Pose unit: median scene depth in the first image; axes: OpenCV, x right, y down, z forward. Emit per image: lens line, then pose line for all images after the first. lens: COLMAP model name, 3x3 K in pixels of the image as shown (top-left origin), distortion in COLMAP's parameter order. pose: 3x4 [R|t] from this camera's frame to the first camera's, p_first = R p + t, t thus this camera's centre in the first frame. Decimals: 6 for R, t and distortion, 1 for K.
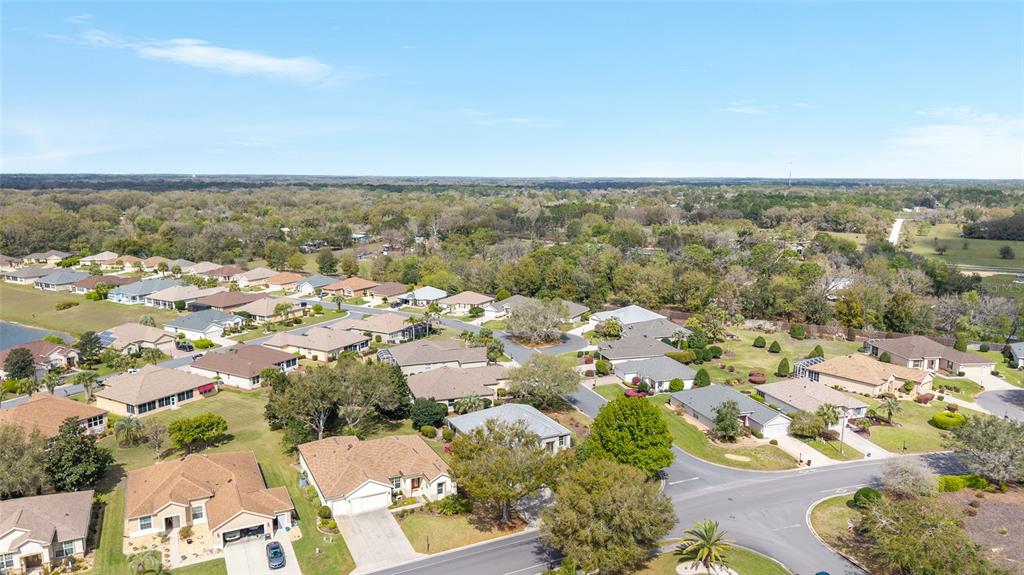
lens RADIAL K [[696.4, 0, 512.3], [0, 696.4, 299.9], [0, 0, 1]] dist [0.026926, -0.029496]
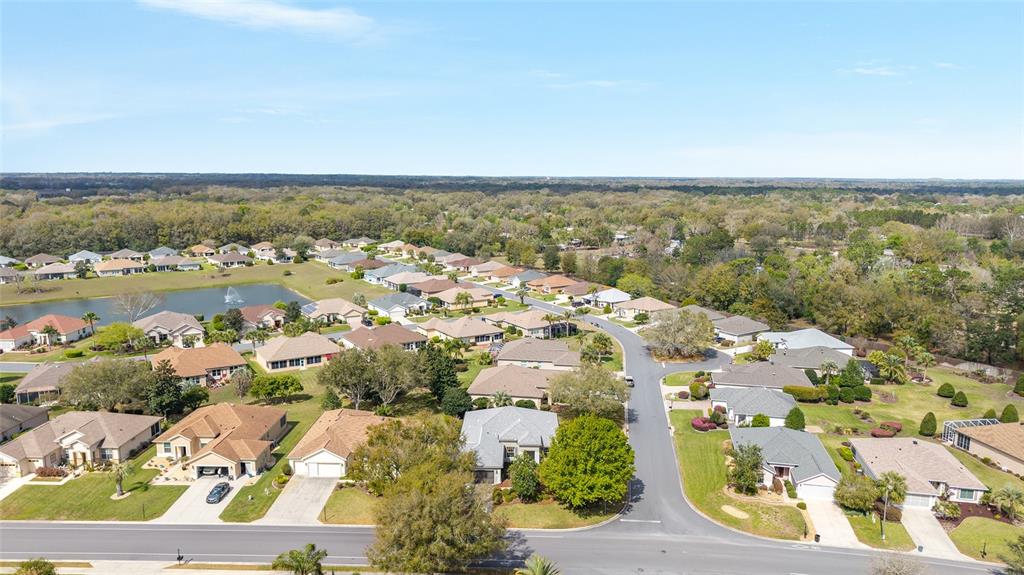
lens RADIAL K [[695.4, 0, 509.0], [0, 695.4, 288.7], [0, 0, 1]] dist [0.057172, -0.076328]
pose [[0.881126, 0.078971, -0.466240, 0.336652], [-0.087745, 0.996139, 0.002899, -0.015198], [0.464669, 0.038356, 0.884653, 0.086394]]
